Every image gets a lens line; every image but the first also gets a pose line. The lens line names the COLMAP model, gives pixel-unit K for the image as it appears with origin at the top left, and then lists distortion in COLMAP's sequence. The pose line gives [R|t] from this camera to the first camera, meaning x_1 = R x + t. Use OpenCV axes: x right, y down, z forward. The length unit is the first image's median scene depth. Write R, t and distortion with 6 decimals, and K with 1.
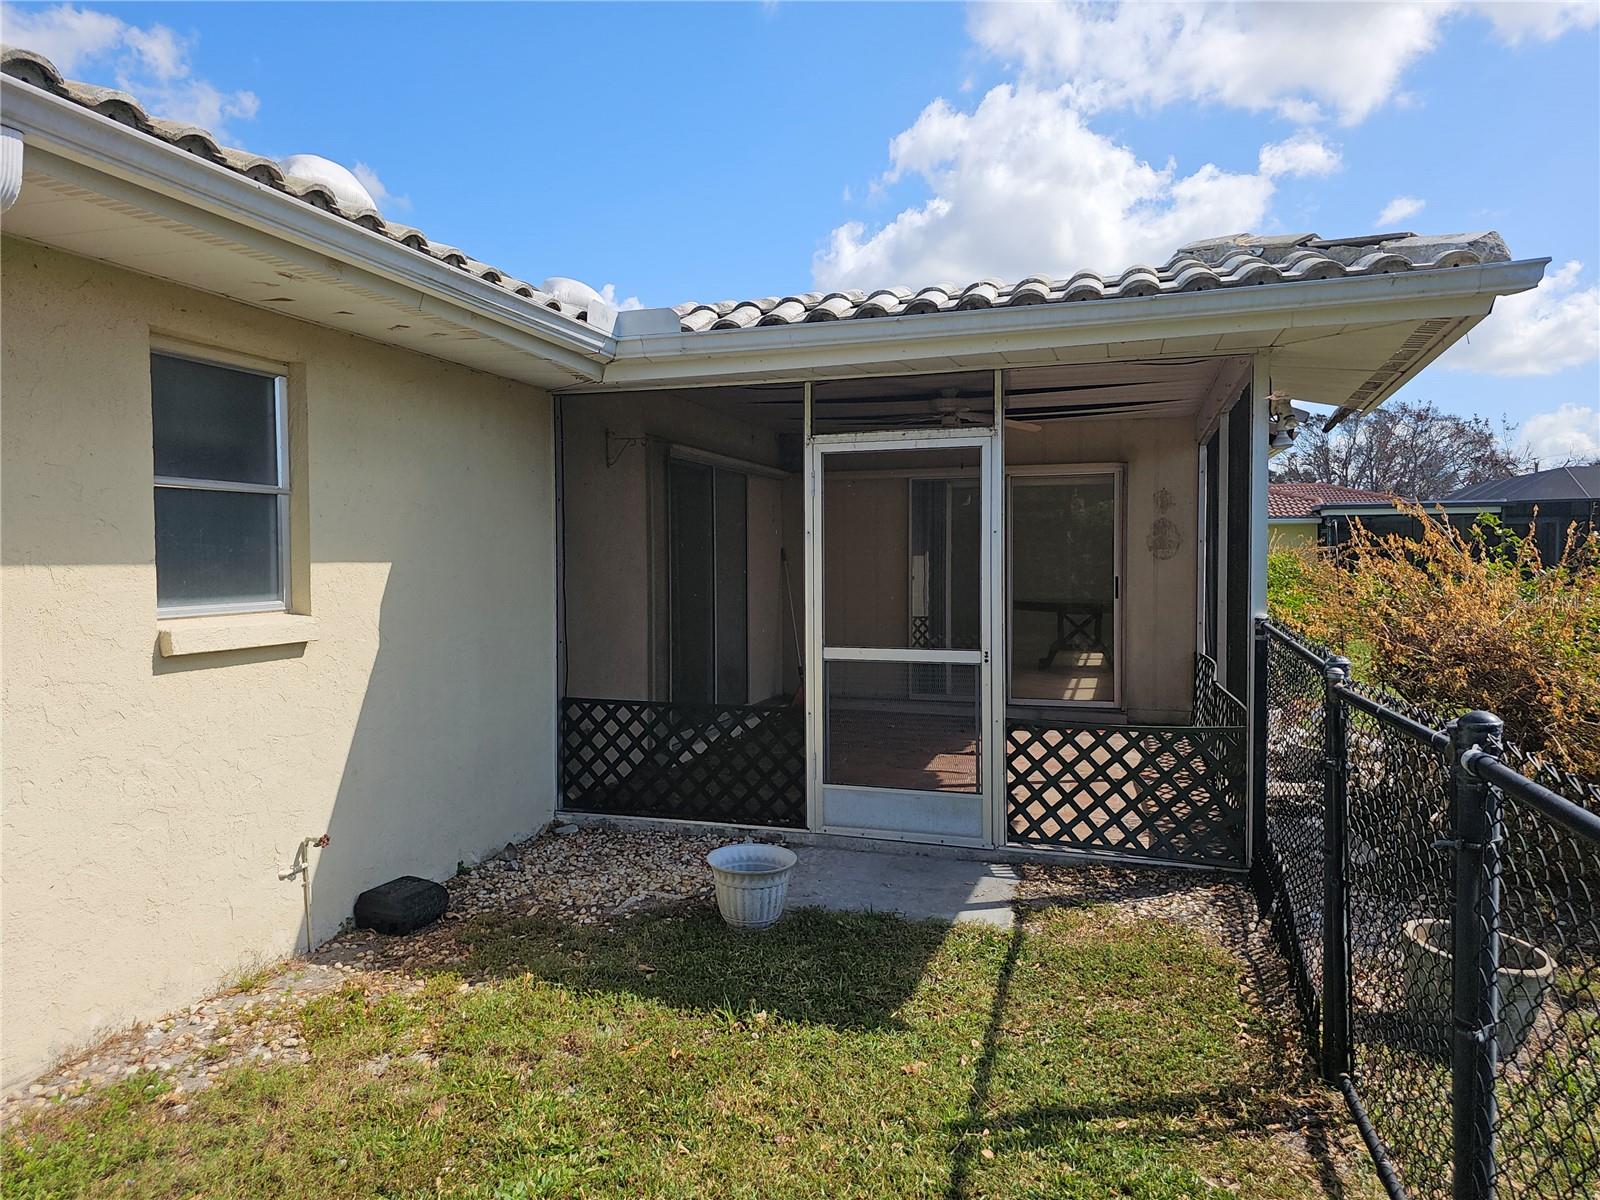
lens RADIAL K [[1081.5, 0, 789.1], [0, 1081.5, 597.2], [0, 0, 1]] dist [0.063530, -0.047902]
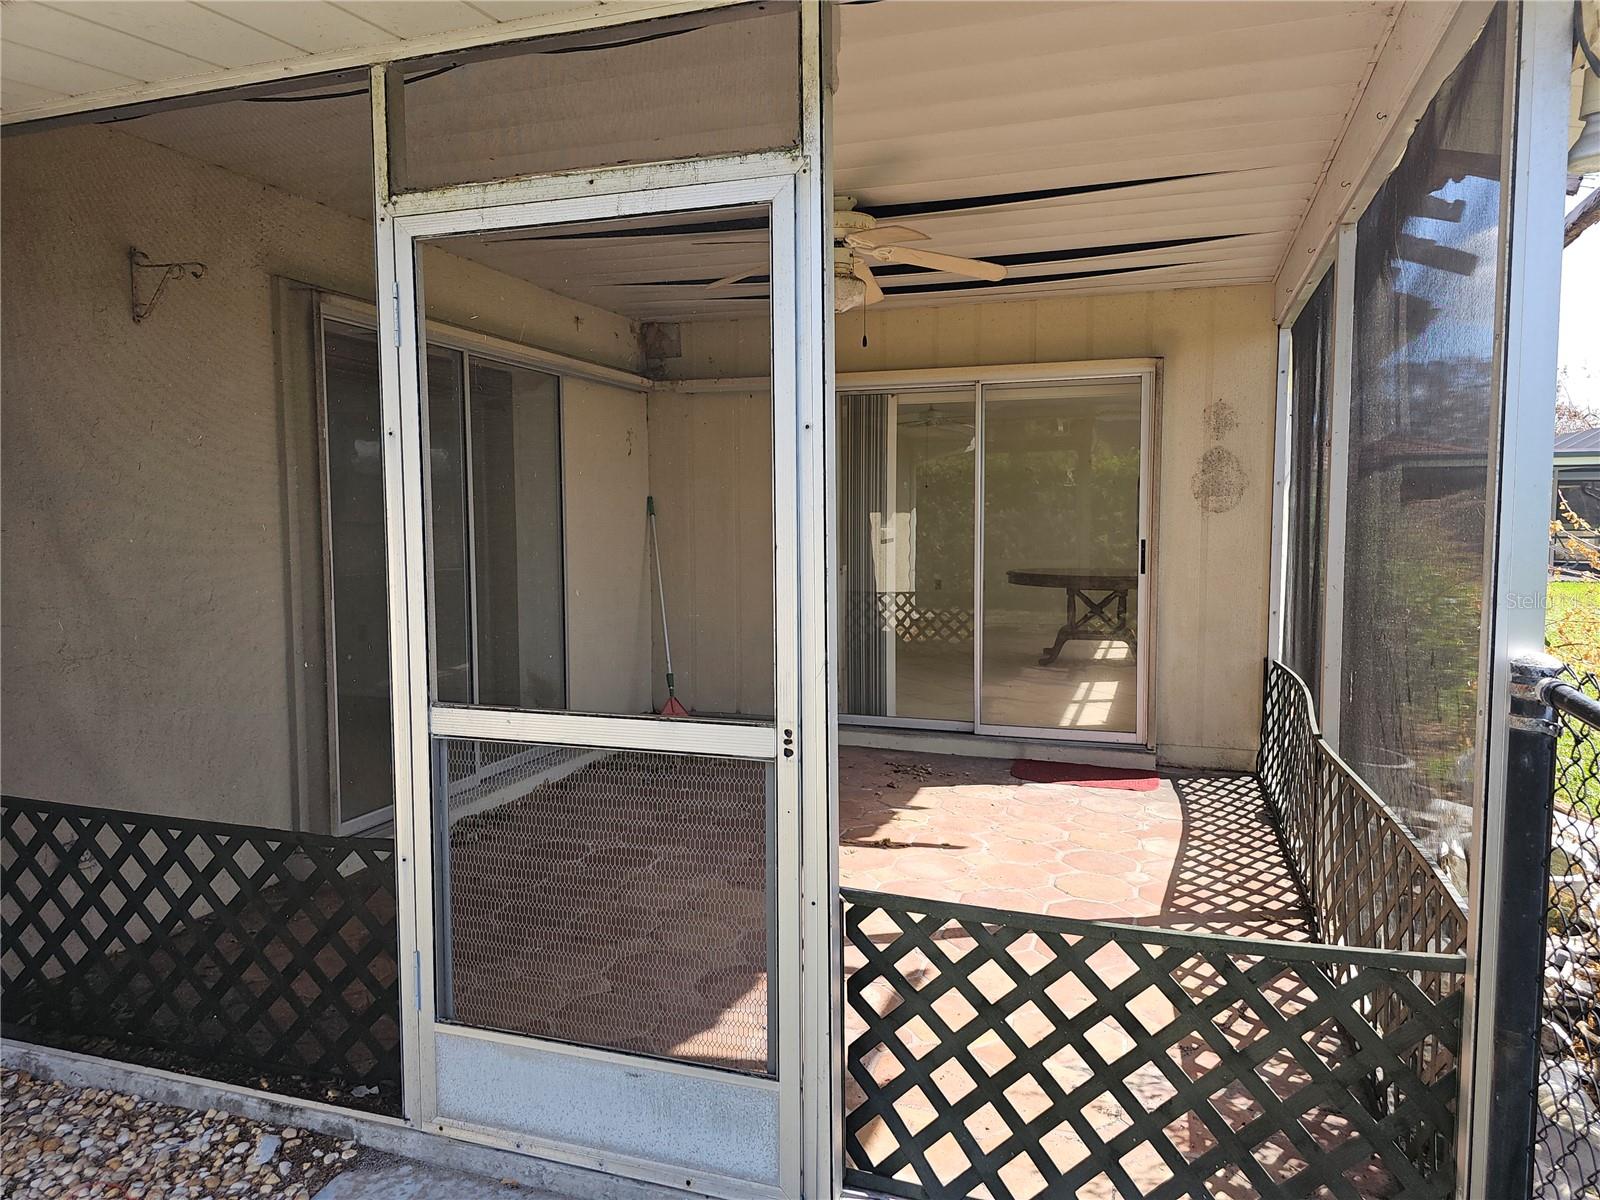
lens RADIAL K [[1081.5, 0, 810.7], [0, 1081.5, 603.8], [0, 0, 1]] dist [0.063530, -0.047902]
pose [[0.999868, 0.002564, -0.016049, 0.150903], [-0.001889, 0.999117, 0.041975, -0.009805], [0.016142, -0.041939, 0.998990, 0.463302]]
